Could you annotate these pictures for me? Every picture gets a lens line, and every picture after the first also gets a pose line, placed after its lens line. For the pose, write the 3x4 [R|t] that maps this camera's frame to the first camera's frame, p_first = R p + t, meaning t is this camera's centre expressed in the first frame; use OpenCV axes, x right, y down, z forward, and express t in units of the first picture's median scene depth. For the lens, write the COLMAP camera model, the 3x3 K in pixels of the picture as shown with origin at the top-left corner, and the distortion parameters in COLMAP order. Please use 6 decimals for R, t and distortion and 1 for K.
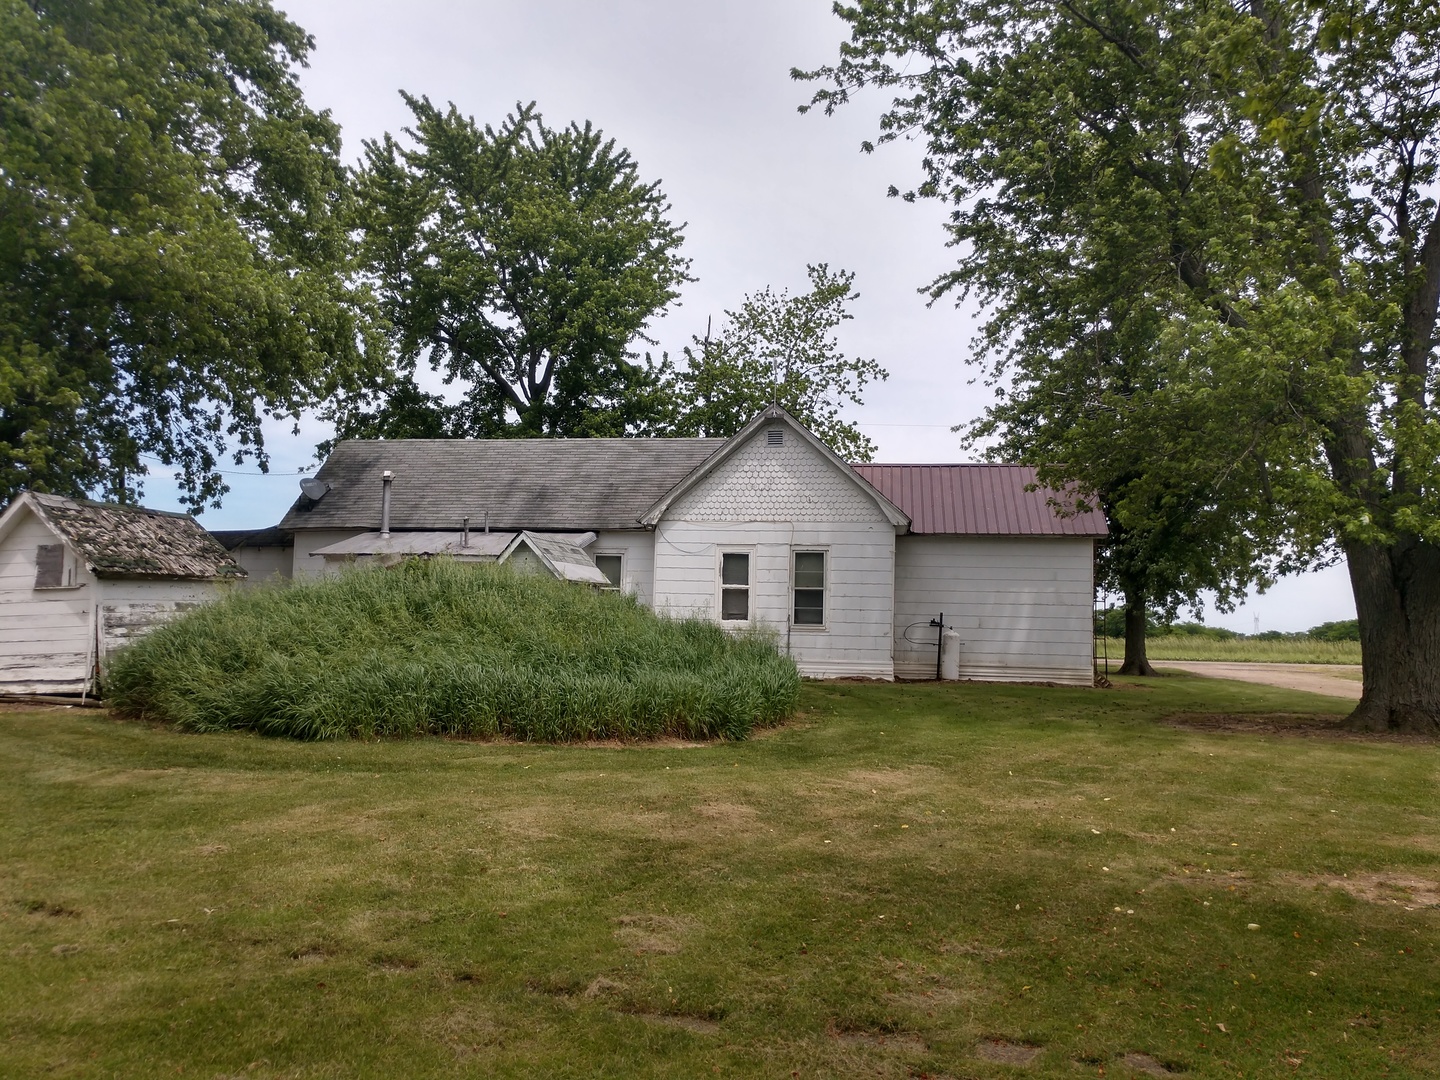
lens RADIAL K [[1073.1, 0, 721.3], [0, 1073.1, 540.2], [0, 0, 1]] dist [0.008962, 0.003646]
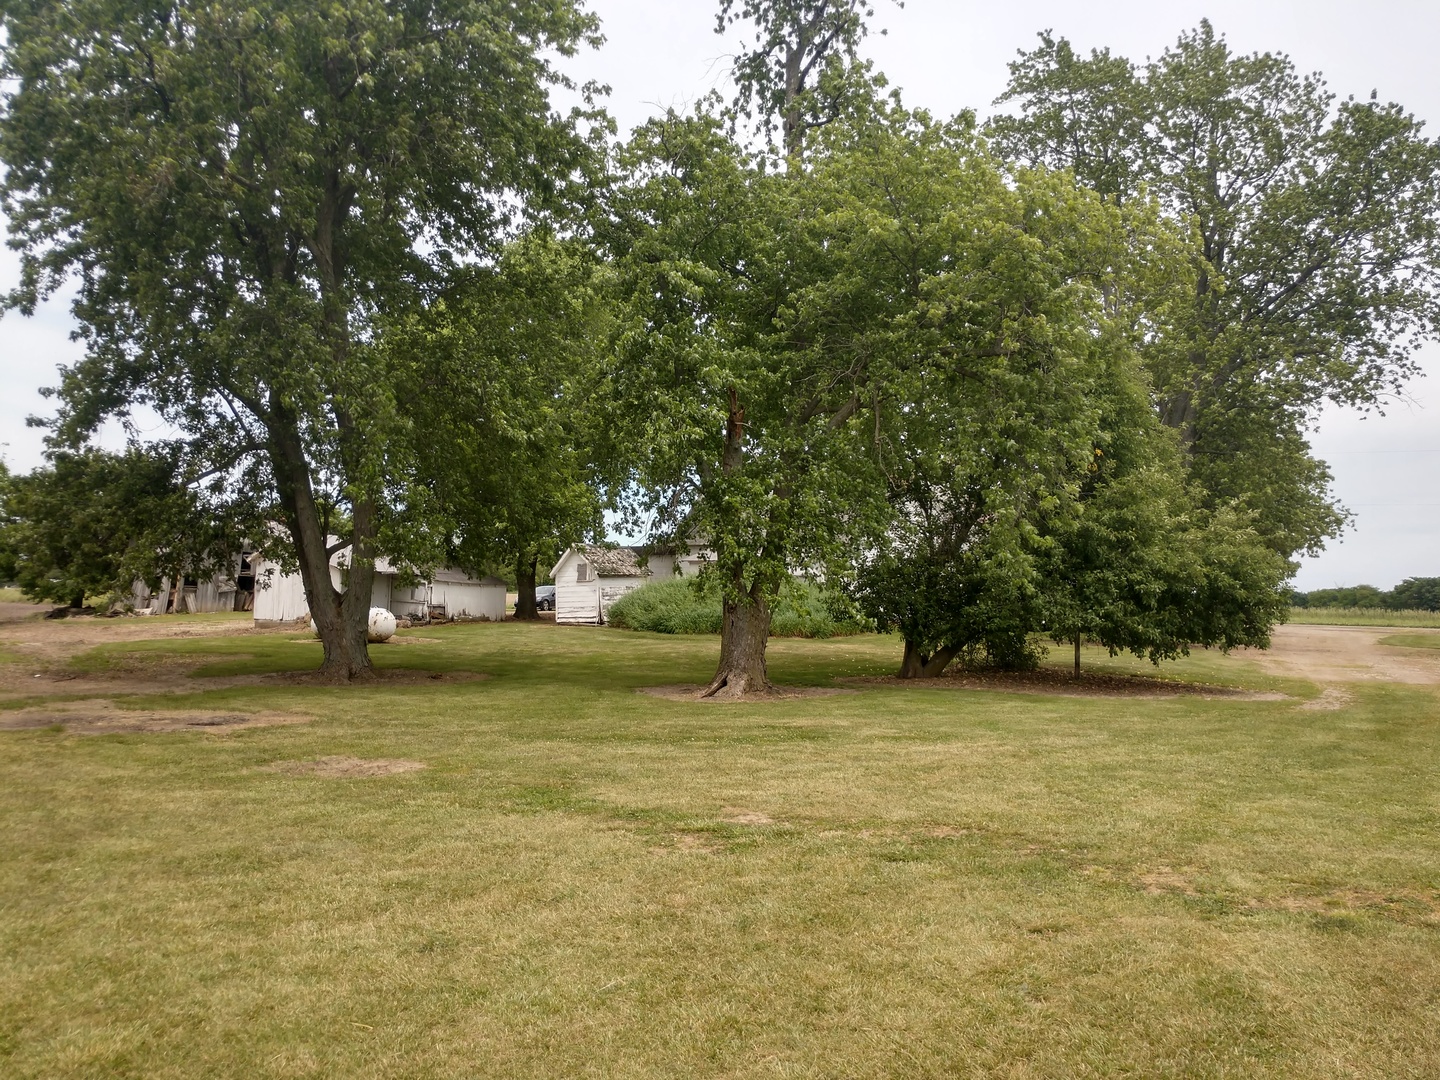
lens RADIAL K [[1073.1, 0, 719.9], [0, 1073.1, 542.3], [0, 0, 1]] dist [0.008962, 0.003646]
pose [[0.935812, -0.019837, -0.351941, 0.574241], [0.030722, 0.999206, 0.025368, -0.100948], [0.351158, -0.034552, 0.935678, -1.252336]]
